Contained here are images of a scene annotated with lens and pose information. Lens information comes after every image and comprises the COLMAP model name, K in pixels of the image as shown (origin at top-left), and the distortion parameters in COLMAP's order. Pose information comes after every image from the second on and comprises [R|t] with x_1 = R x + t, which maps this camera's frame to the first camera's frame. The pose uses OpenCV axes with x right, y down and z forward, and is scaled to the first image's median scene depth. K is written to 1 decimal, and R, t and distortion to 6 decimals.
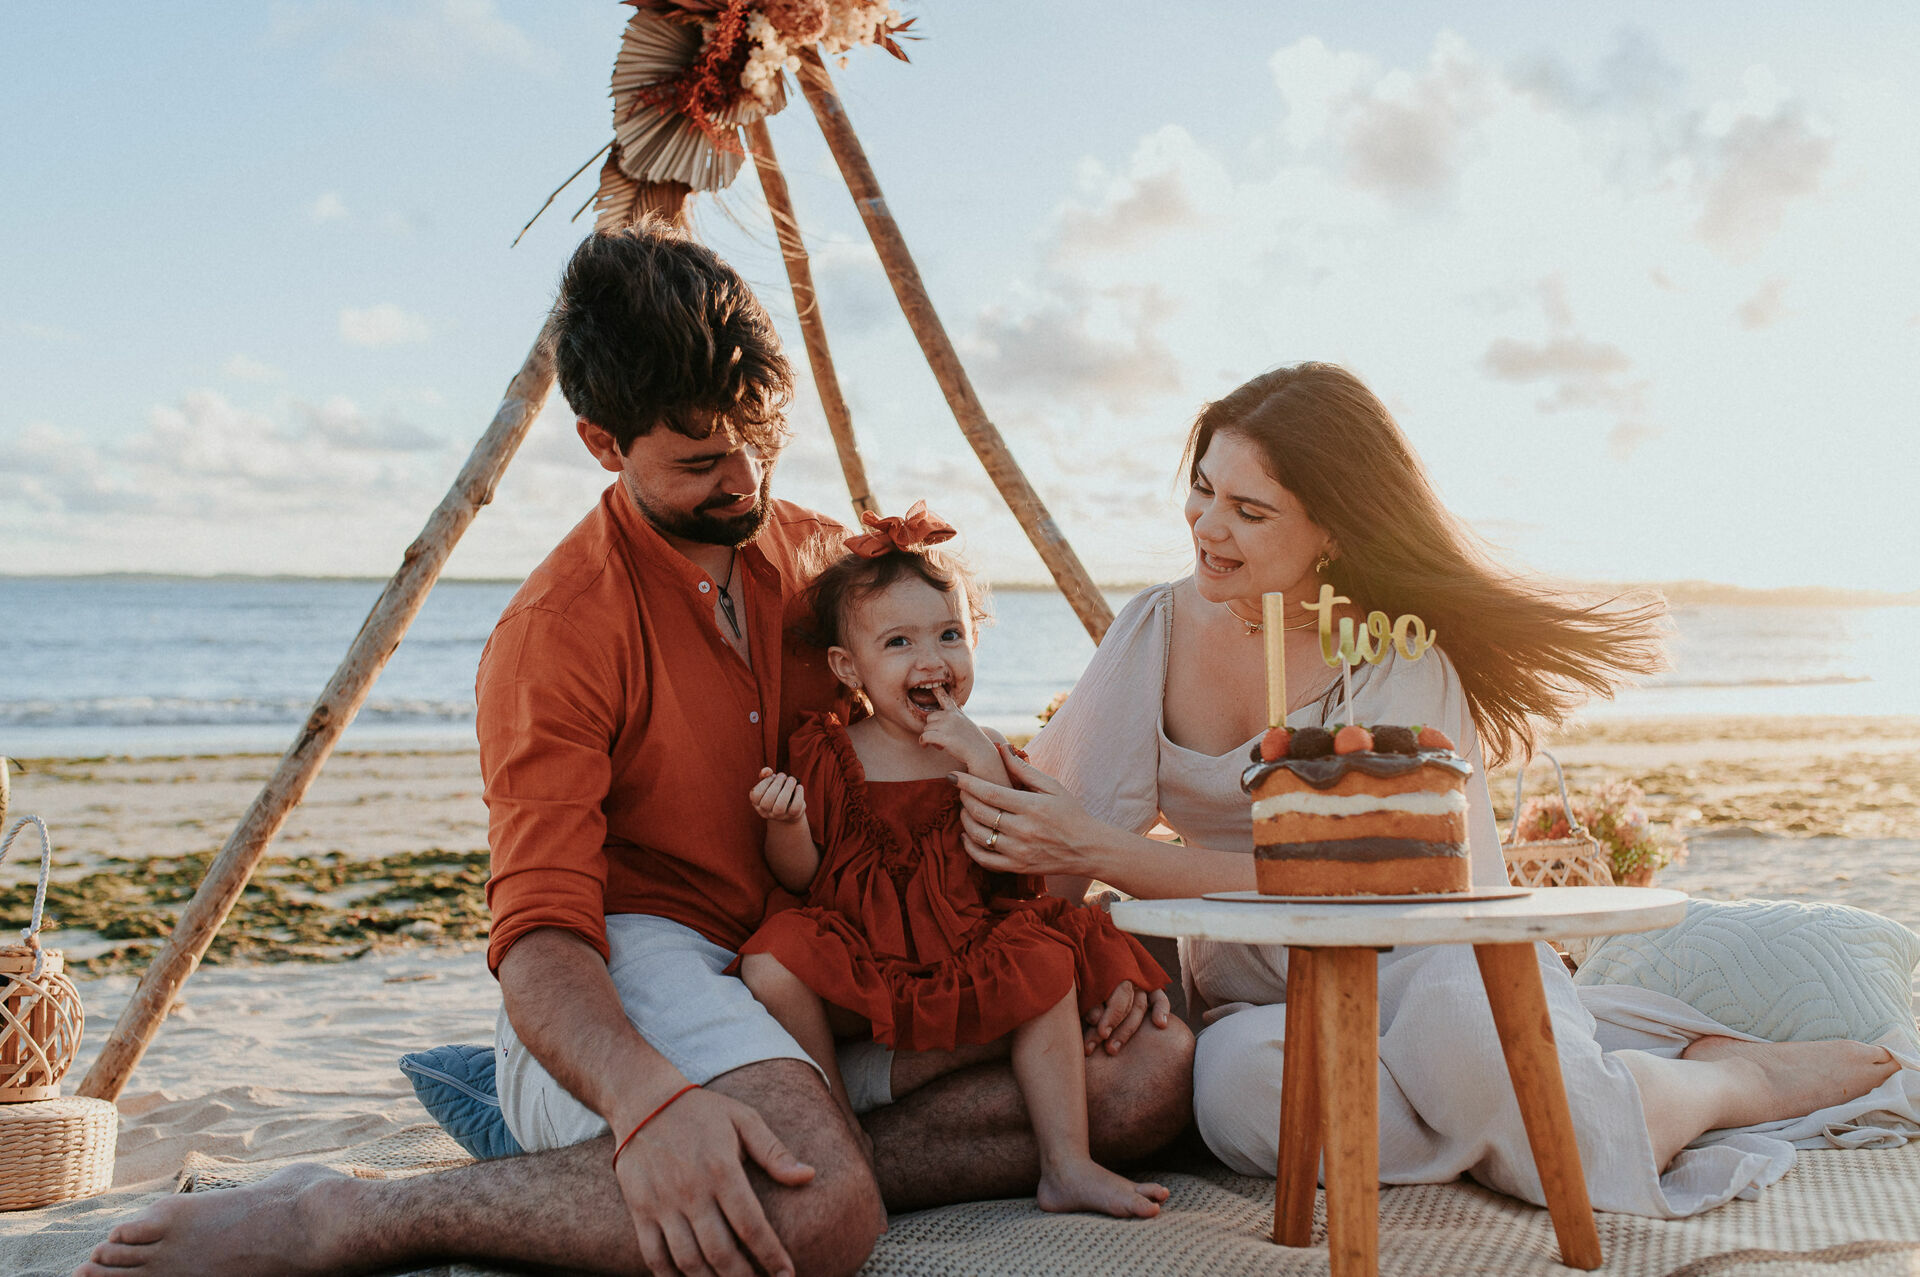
lens RADIAL K [[1920.2, 0, 967.3], [0, 1920.2, 622.8], [0, 0, 1]] dist [-0.028039, -0.000673]
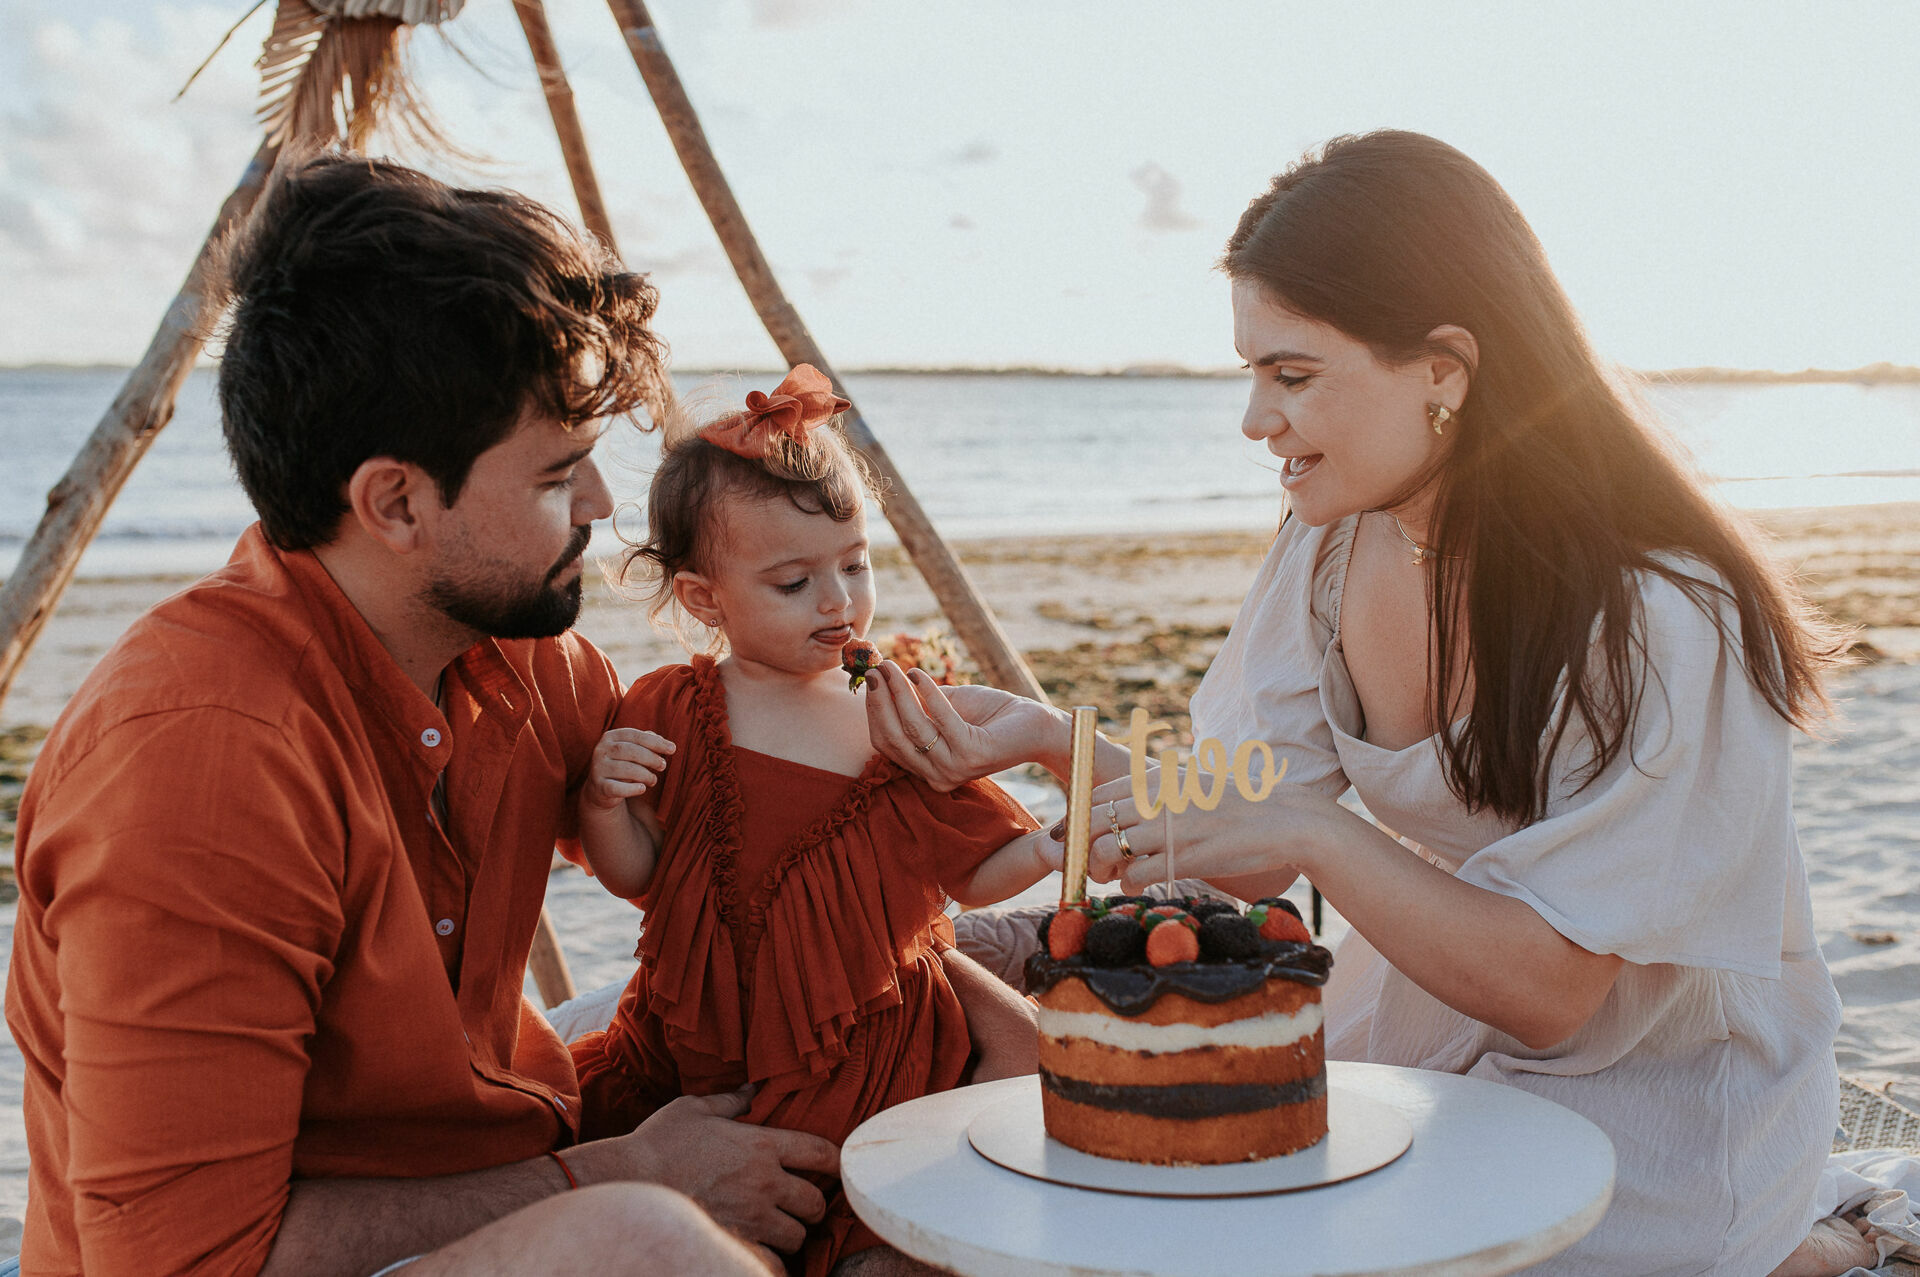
lens RADIAL K [[1963.3, 0, 960.0], [0, 1963.3, 638.5], [0, 0, 1]] dist [-0.029261, 0.003590]
pose [[0.998275, -0.010591, 0.057743, 0.056514], [0.003365, 0.992298, 0.123832, -0.102104], [-0.058610, -0.123424, 0.990622, 0.201914]]
